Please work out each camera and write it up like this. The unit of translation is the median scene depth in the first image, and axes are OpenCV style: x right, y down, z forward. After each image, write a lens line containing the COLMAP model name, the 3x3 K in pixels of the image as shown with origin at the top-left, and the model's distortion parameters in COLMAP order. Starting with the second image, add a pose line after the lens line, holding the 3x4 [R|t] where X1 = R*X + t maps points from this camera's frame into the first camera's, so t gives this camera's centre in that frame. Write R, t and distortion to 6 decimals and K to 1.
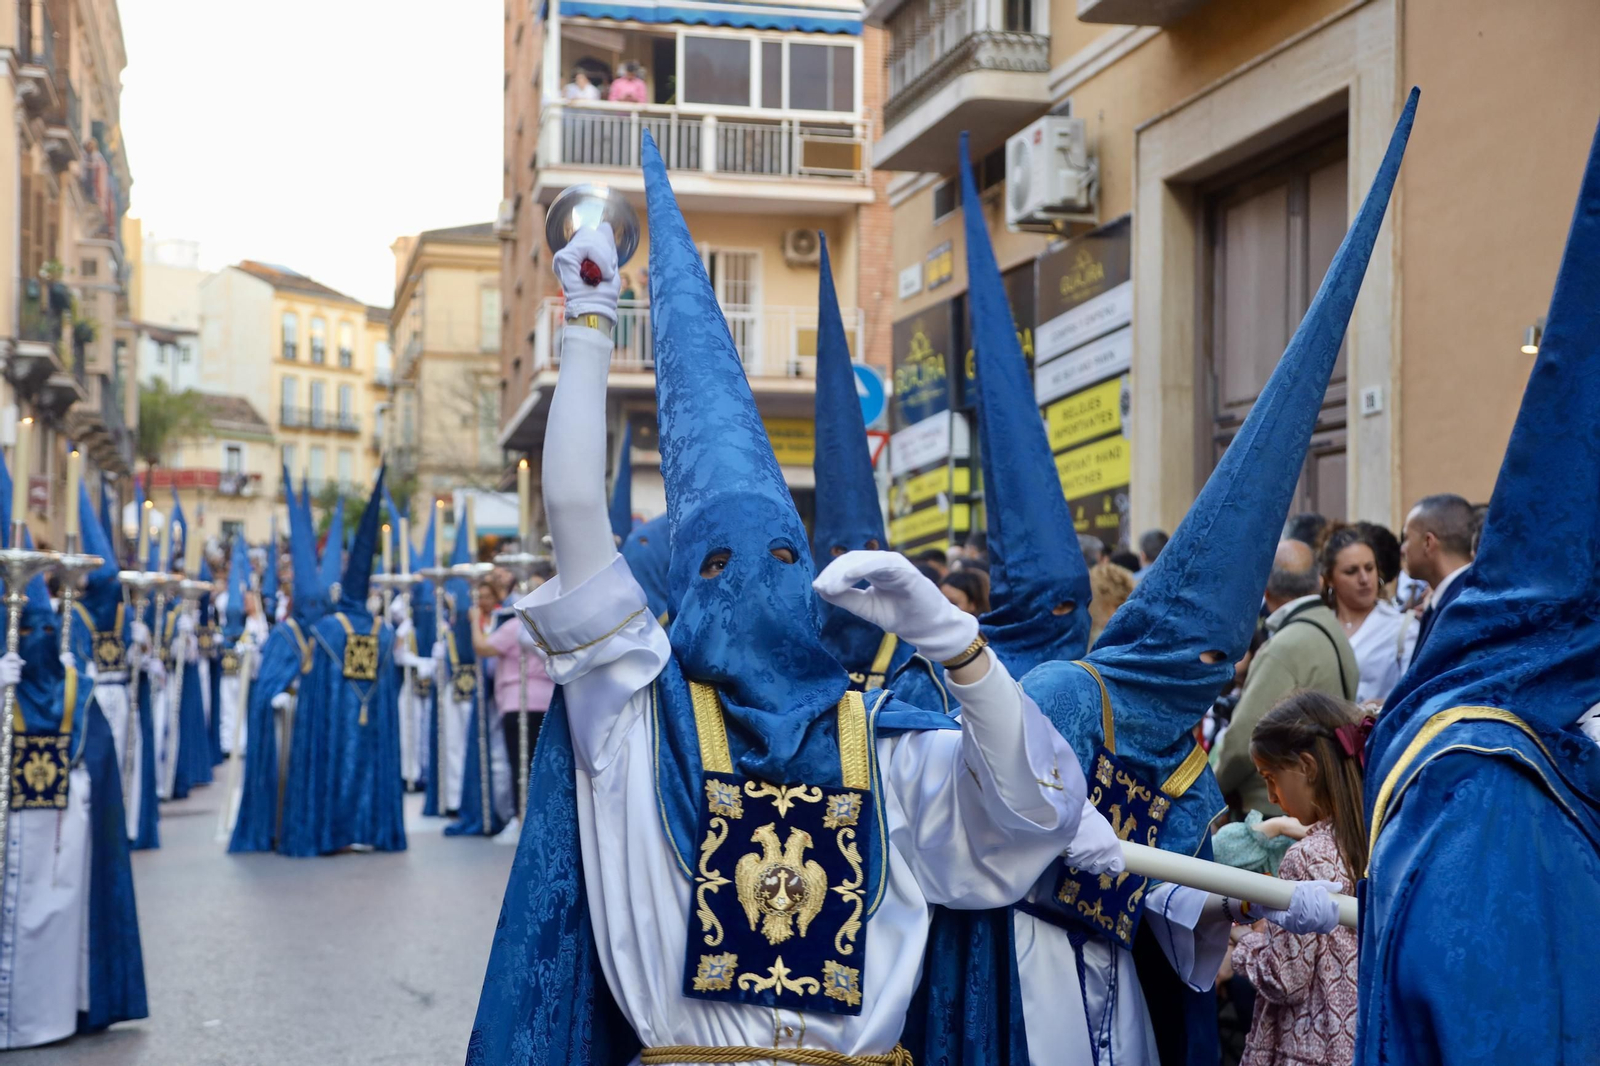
lens RADIAL K [[2415.1, 0, 805.4], [0, 2415.1, 531.3], [0, 0, 1]] dist [0.261467, 0.000000]
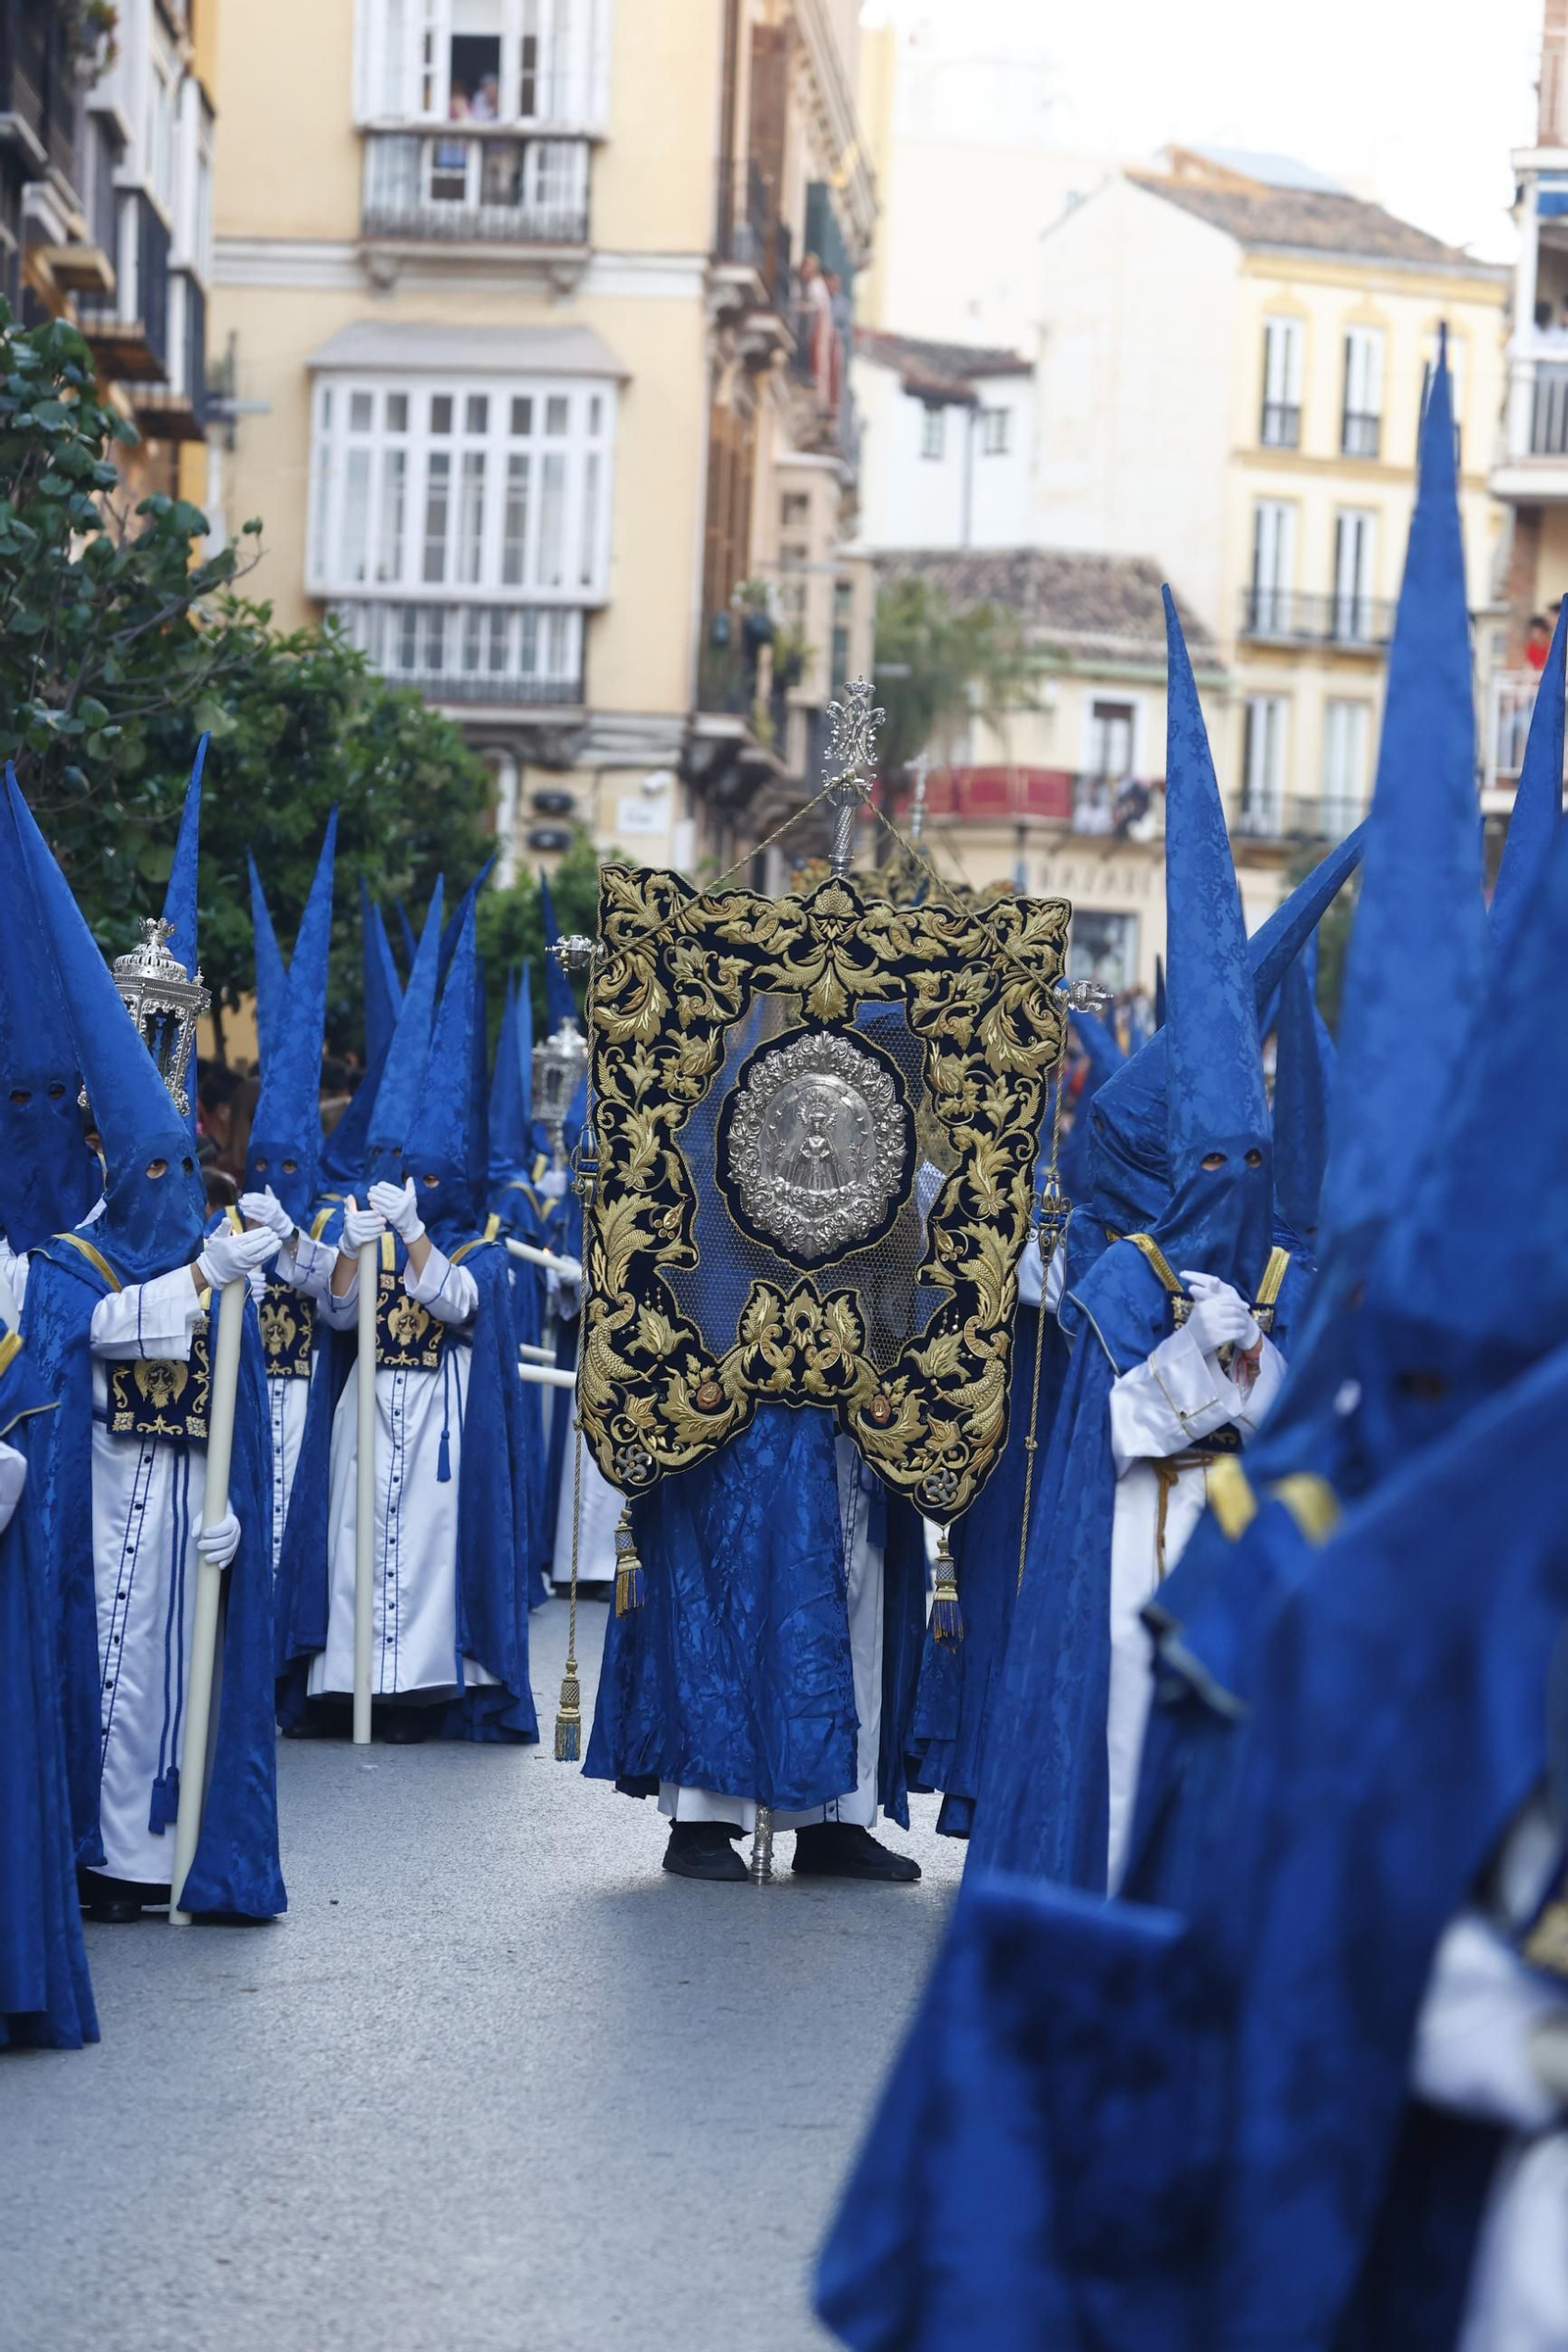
lens RADIAL K [[9403.4, 0, 784.1], [0, 9403.4, 1176.1], [0, 0, 1]] dist [-0.011038, 0.000000]
pose [[0.963062, 0.031546, -0.267425, 0.249557], [-0.023598, 0.999181, 0.032881, -0.028532], [0.268243, -0.025356, 0.963018, -0.935955]]
